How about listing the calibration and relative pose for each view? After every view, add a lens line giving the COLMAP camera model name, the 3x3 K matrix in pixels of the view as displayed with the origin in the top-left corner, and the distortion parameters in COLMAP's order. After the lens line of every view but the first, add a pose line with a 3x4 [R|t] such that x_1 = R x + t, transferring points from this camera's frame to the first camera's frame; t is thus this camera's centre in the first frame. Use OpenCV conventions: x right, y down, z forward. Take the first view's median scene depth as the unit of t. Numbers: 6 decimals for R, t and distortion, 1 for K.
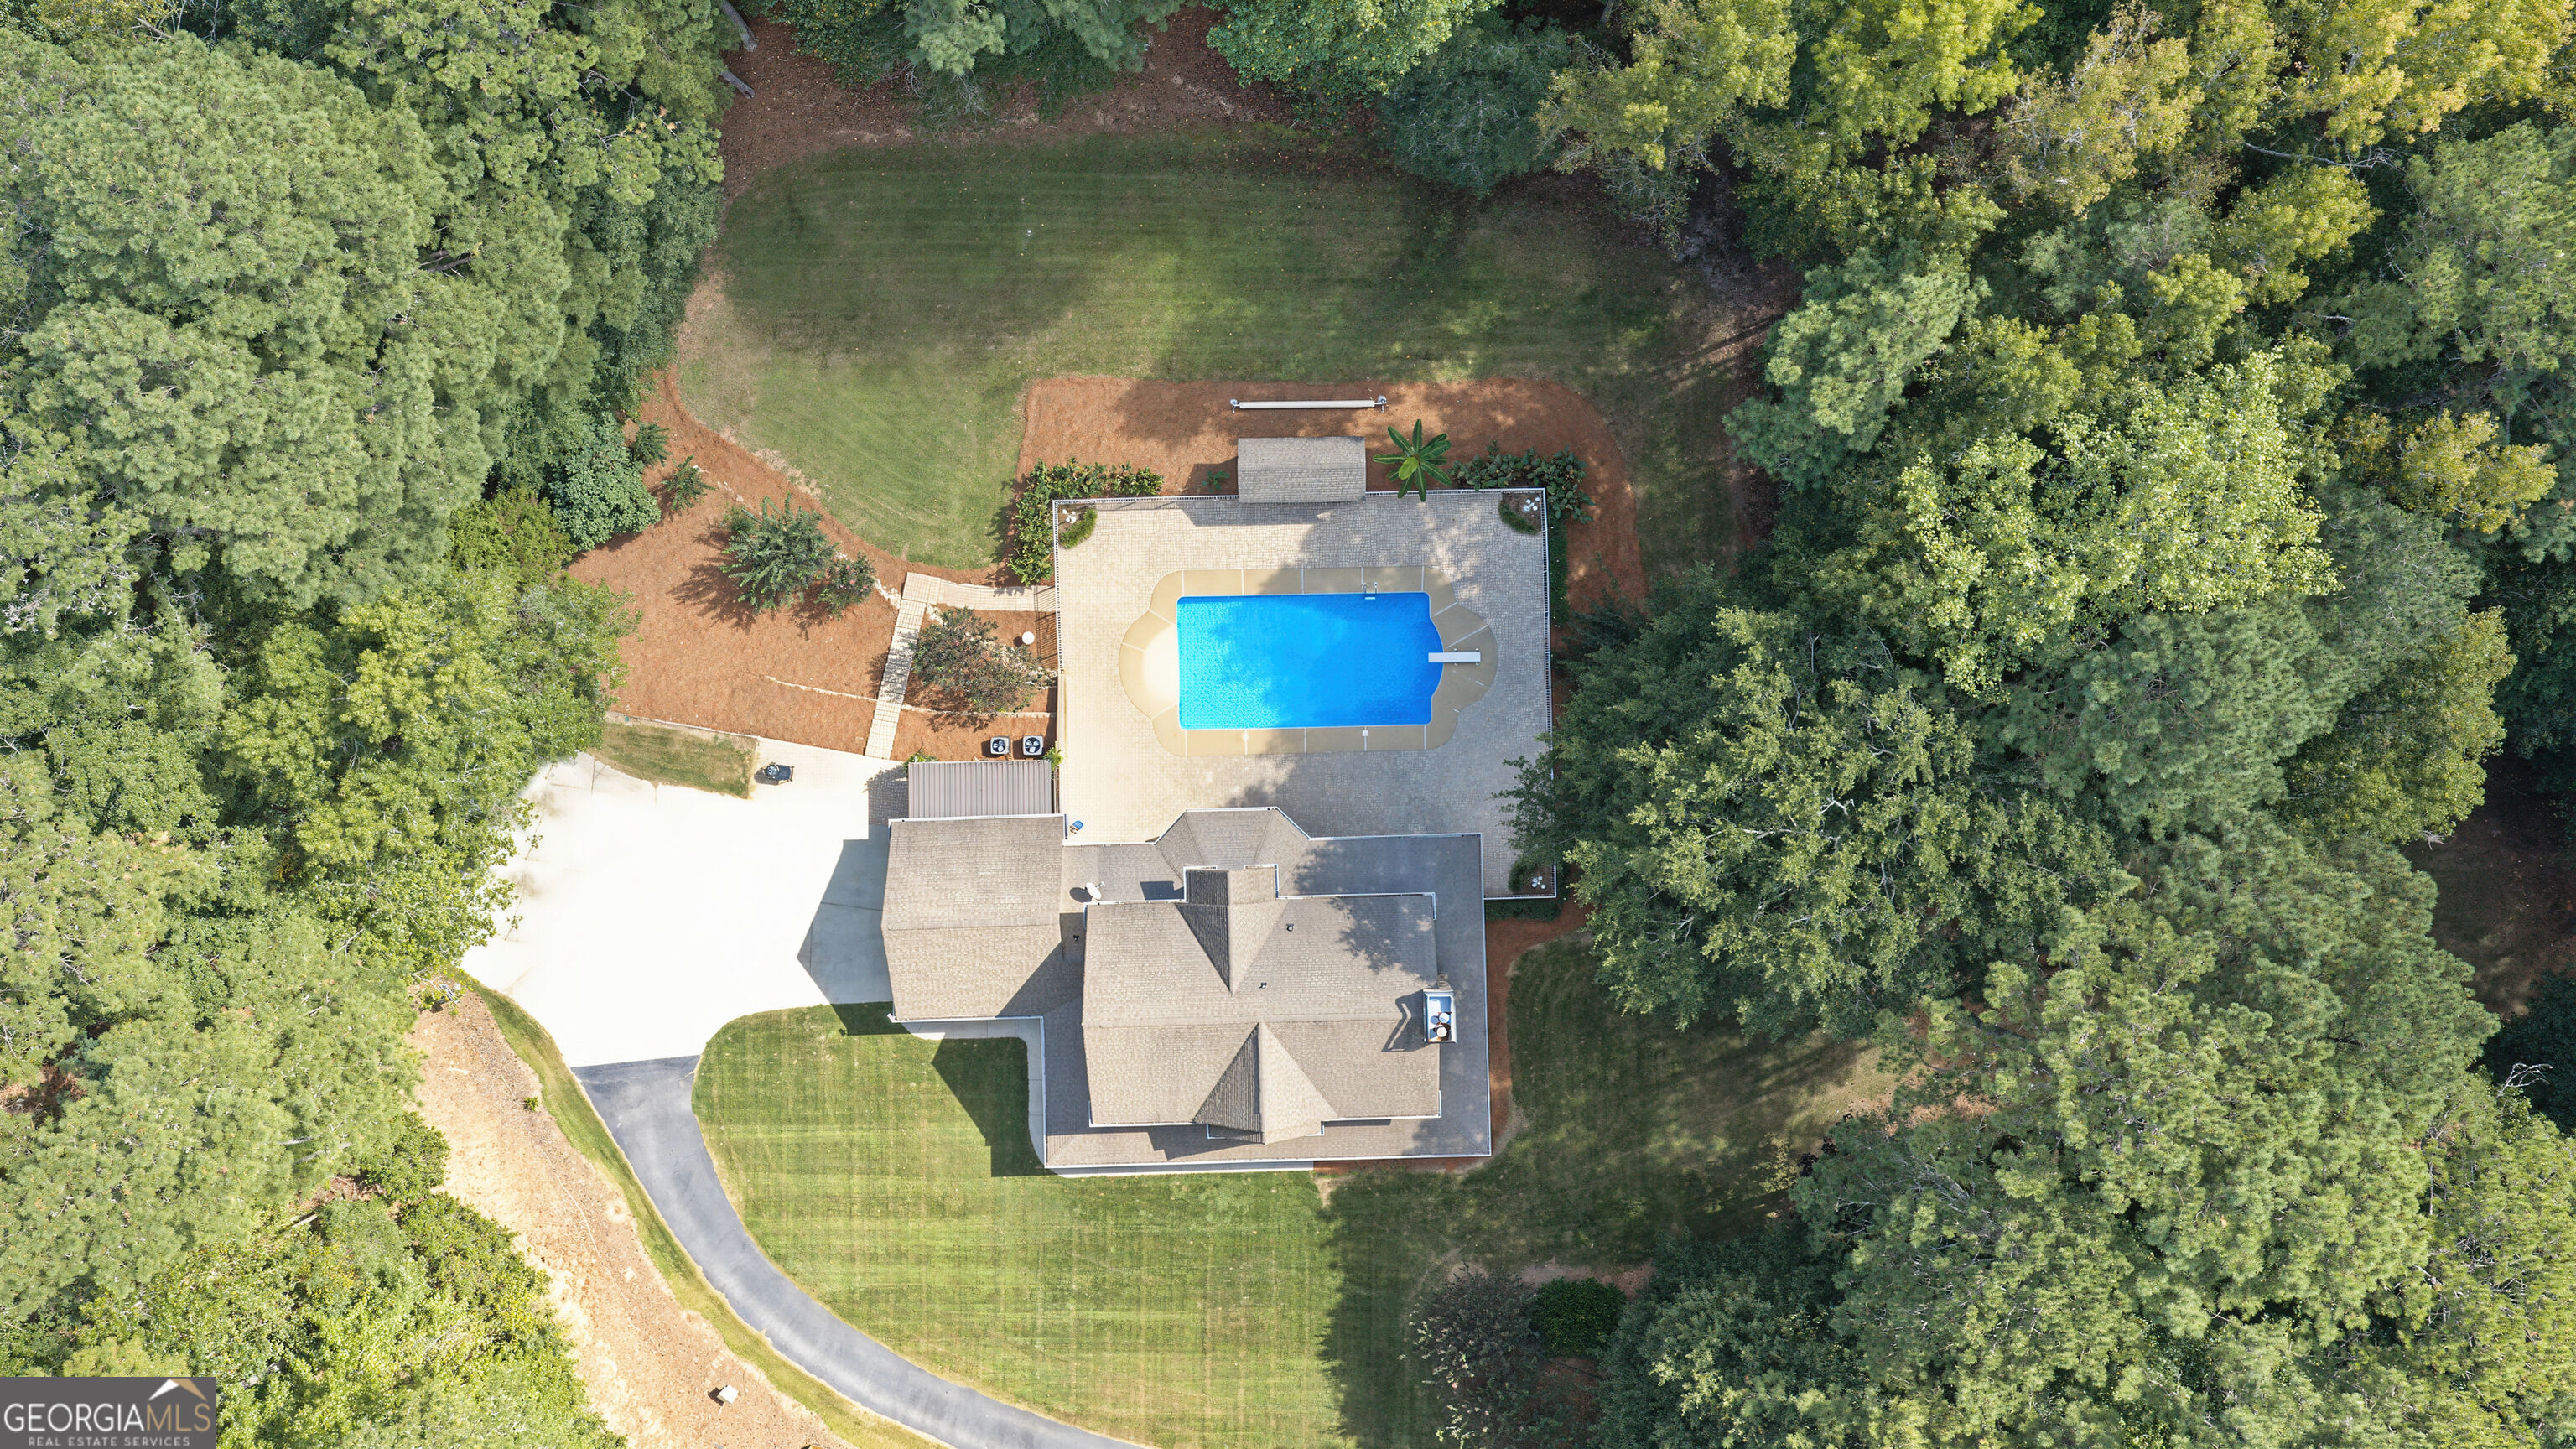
lens RADIAL K [[2080.1, 0, 1294.4], [0, 2080.1, 724.5], [0, 0, 1]] dist [0.000869, -0.020174]
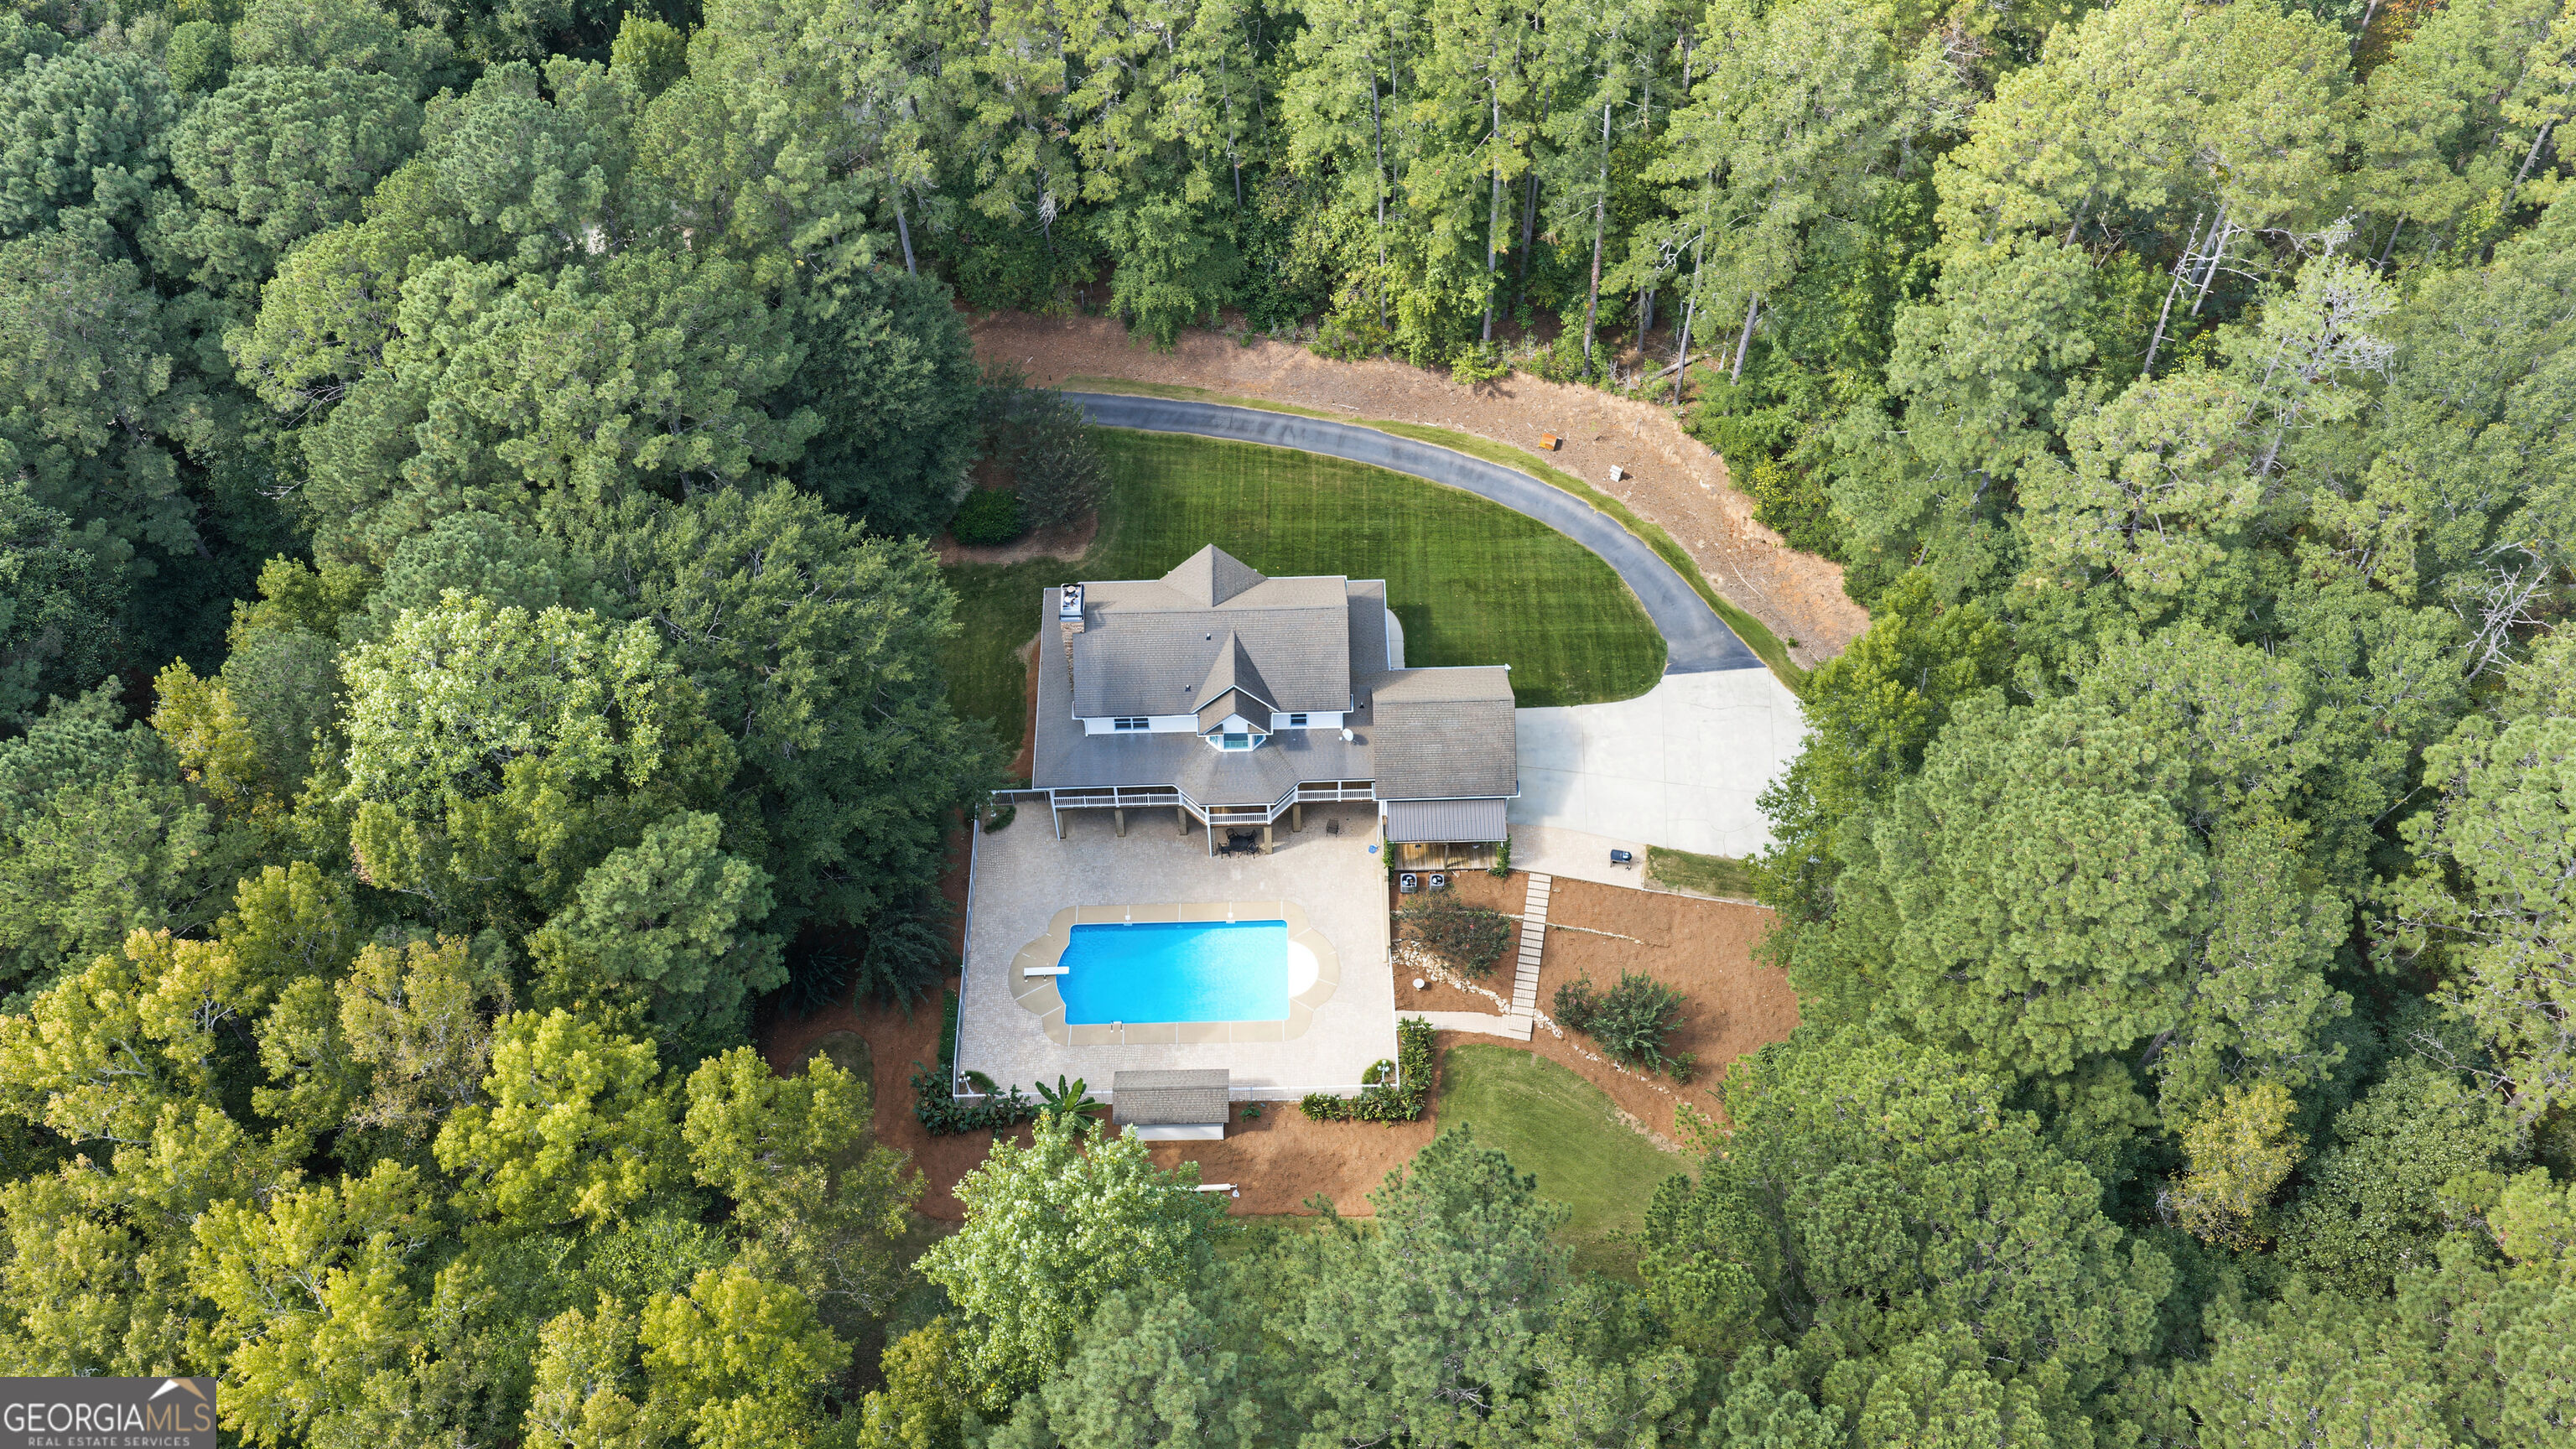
lens RADIAL K [[2080.1, 0, 1295.1], [0, 2080.1, 723.5], [0, 0, 1]] dist [0.000869, -0.020174]
pose [[-0.999706, 0.004761, 0.023772, -0.089359], [0.010992, -0.784941, 0.619473, -0.644288], [0.021609, 0.619552, 0.784658, 0.017903]]
